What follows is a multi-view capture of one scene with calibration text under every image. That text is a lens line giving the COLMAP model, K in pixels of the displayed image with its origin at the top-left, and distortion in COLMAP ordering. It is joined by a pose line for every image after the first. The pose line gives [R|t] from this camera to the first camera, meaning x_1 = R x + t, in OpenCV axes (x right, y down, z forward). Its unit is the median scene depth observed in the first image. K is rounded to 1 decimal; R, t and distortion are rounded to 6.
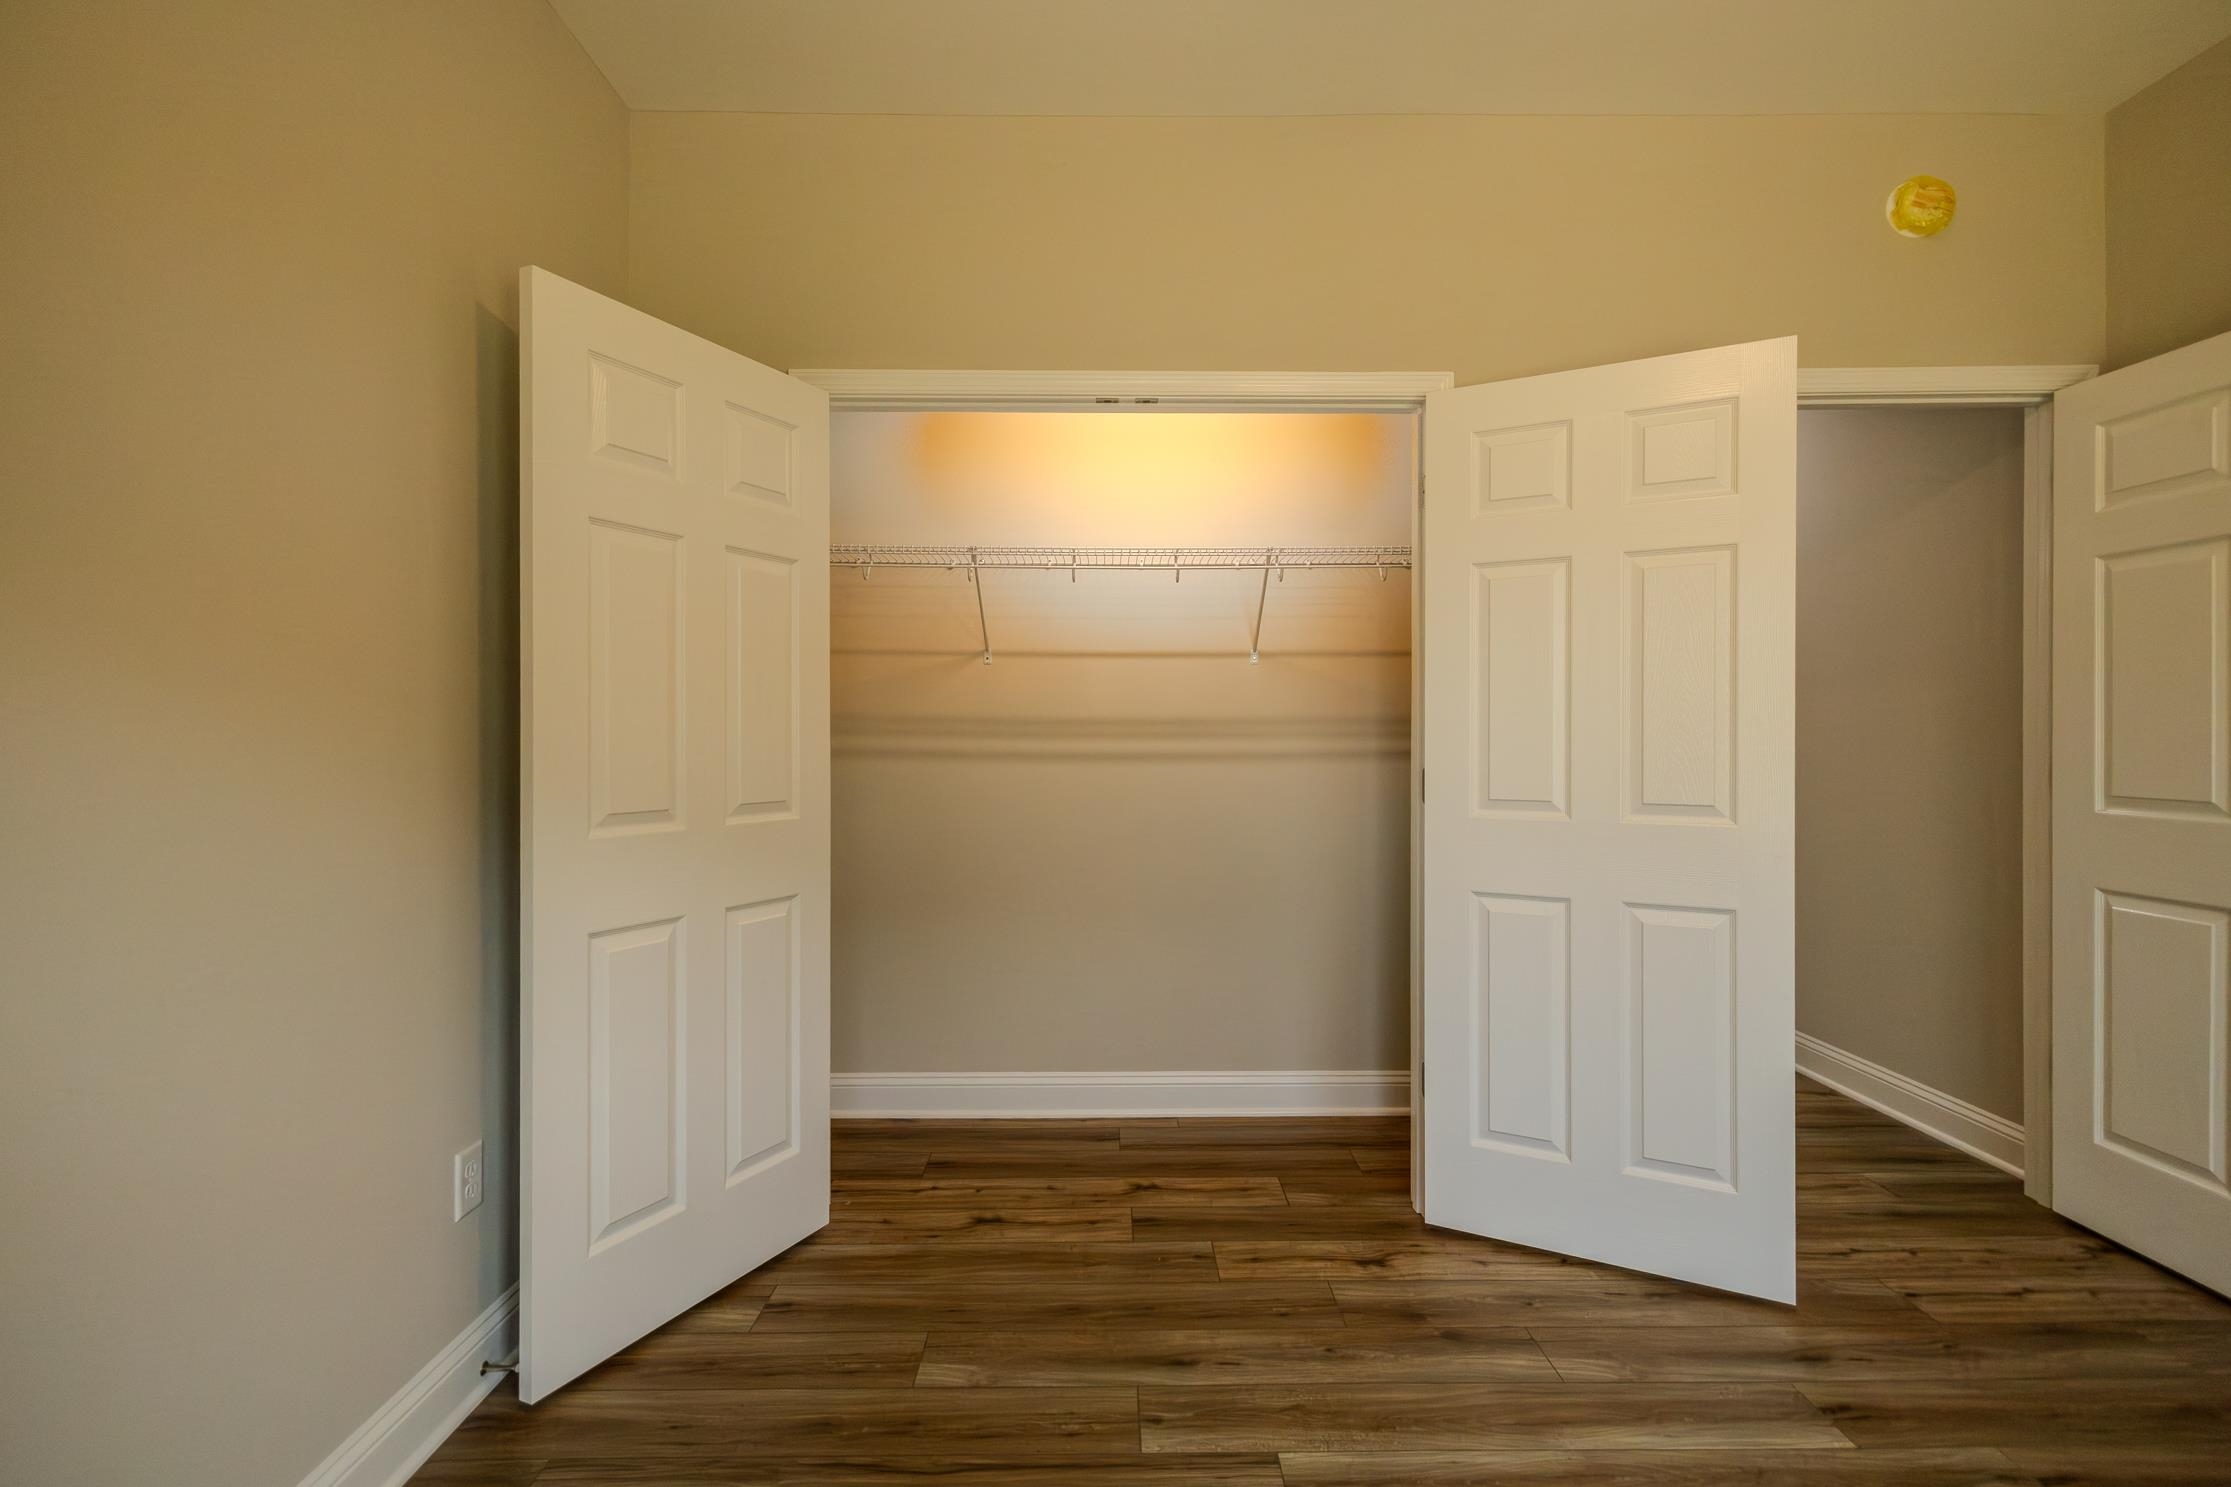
lens RADIAL K [[1023.5, 0, 1097.1], [0, 1023.5, 739.3], [0, 0, 1]] dist [0.016883, -0.006648]
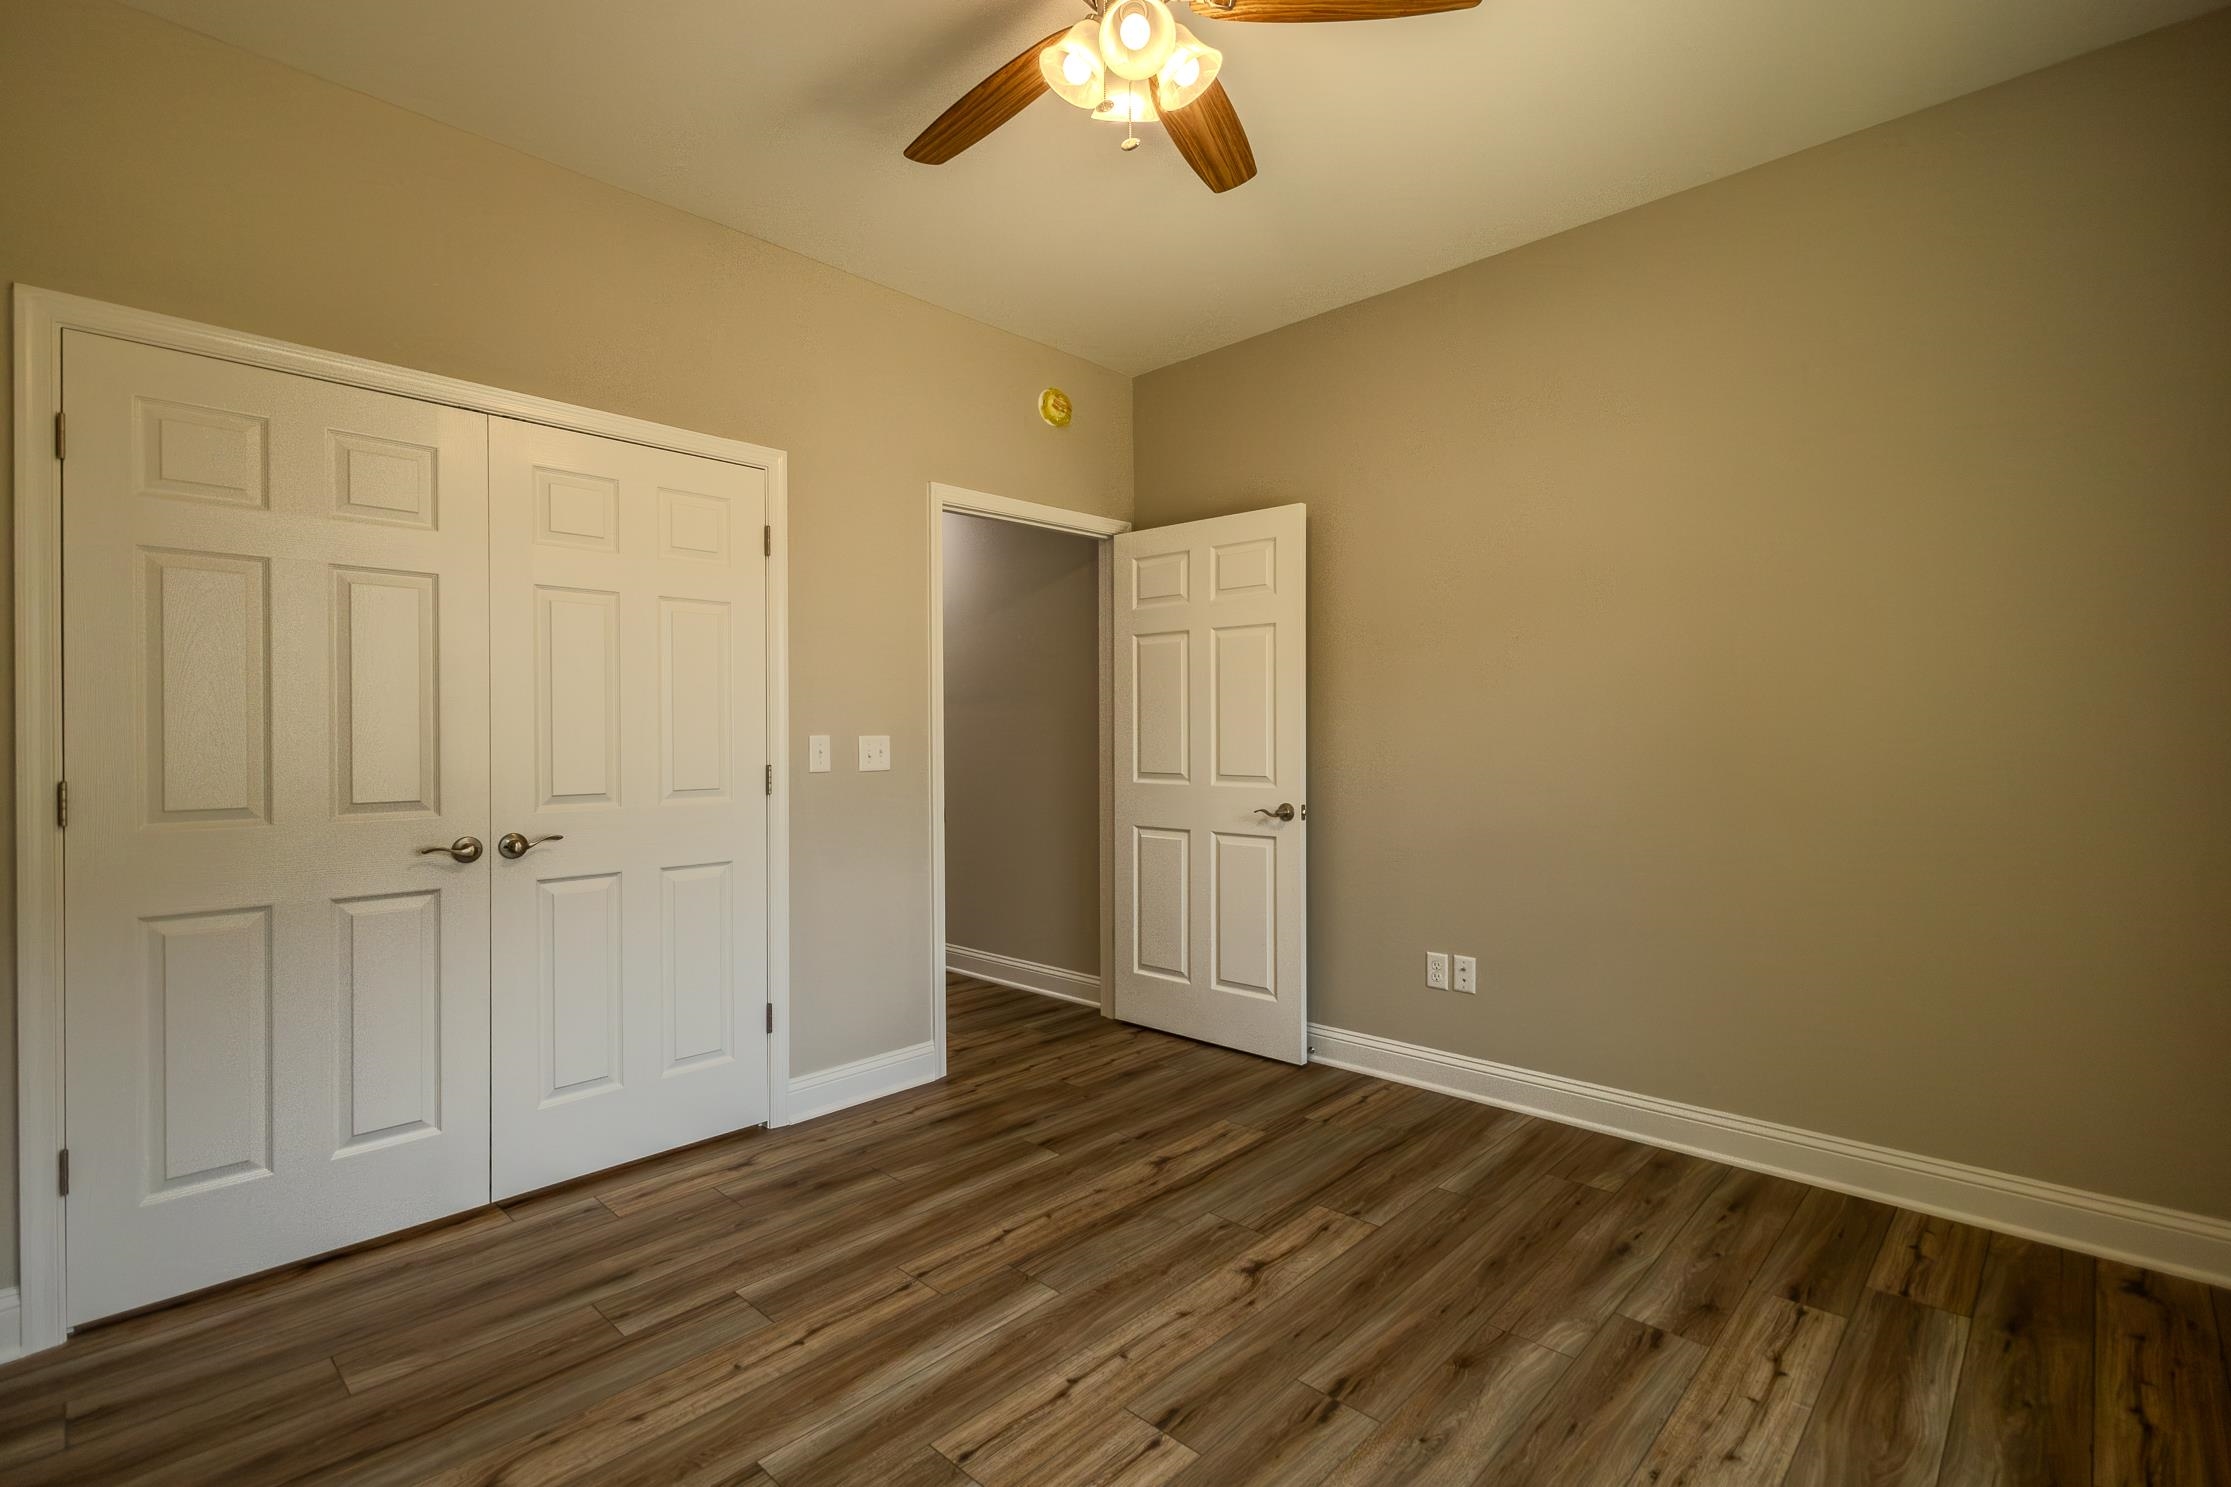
lens RADIAL K [[1023.5, 0, 1094.2], [0, 1023.5, 743.7], [0, 0, 1]] dist [0.016883, -0.006648]
pose [[0.706410, -0.004631, 0.707788, -0.315959], [0.005683, 0.999983, 0.000870, 0.004169], [-0.707780, 0.003408, 0.706424, -0.178788]]
